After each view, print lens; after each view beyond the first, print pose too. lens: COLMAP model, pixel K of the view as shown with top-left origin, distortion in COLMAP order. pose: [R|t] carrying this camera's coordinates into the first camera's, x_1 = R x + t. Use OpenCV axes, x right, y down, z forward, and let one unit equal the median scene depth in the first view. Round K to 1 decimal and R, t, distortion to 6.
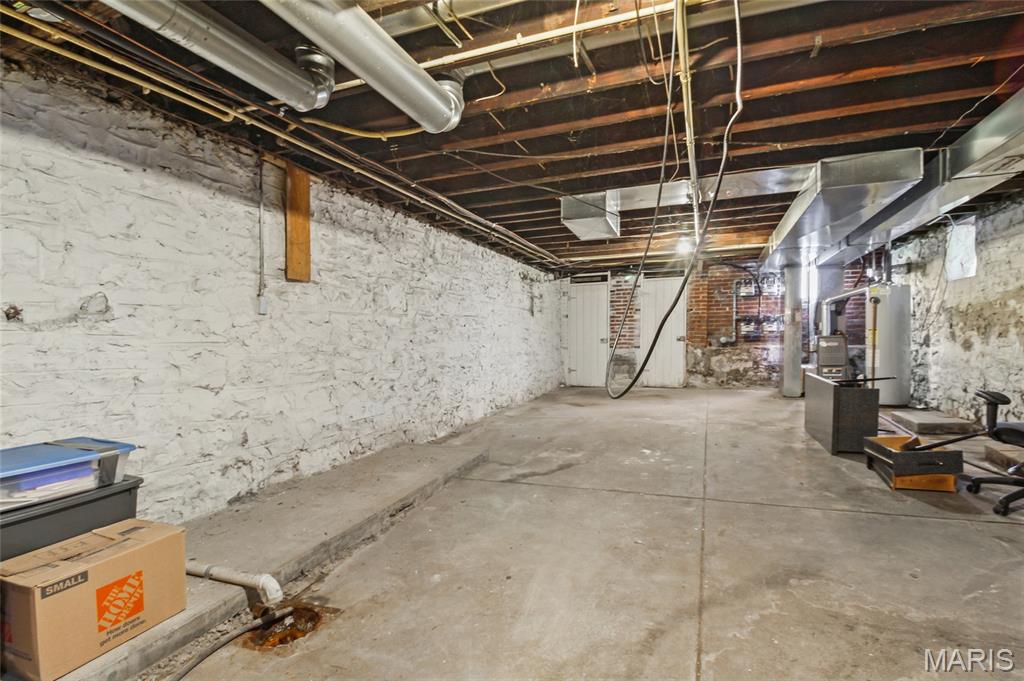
lens RADIAL K [[486.8, 0, 528.2], [0, 486.8, 340.9], [0, 0, 1]] dist [0.002669, 0.001159]
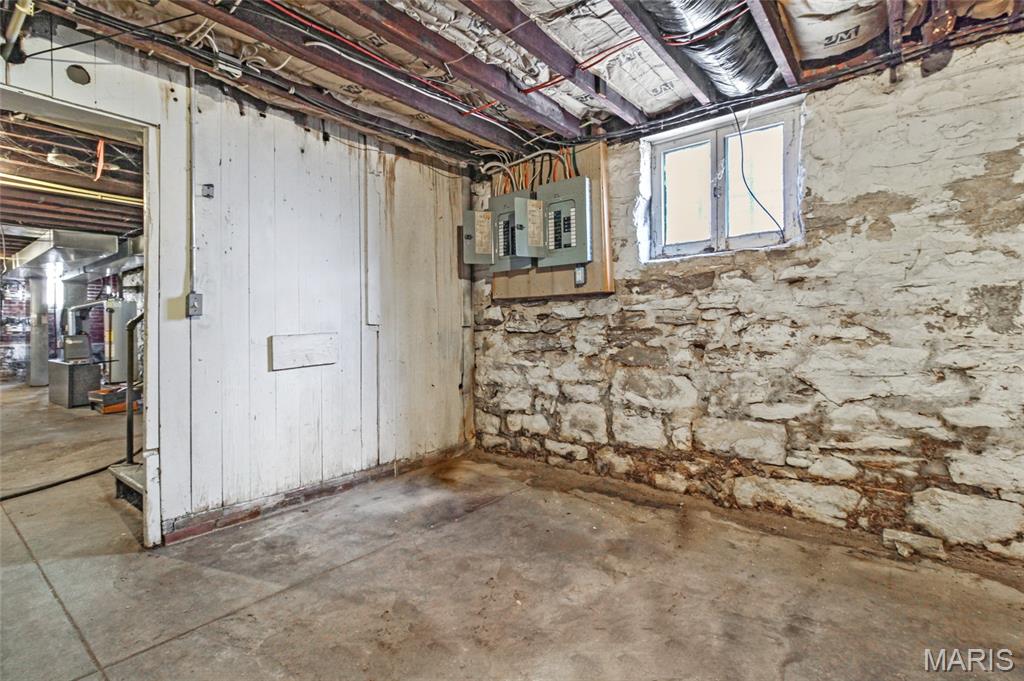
lens RADIAL K [[486.8, 0, 528.2], [0, 486.8, 340.9], [0, 0, 1]] dist [0.002669, 0.001159]
pose [[0.292698, -0.009290, 0.956160, -0.266753], [0.015702, 0.999865, 0.004908, 0.016158], [-0.956076, 0.013577, 0.292804, -0.525544]]
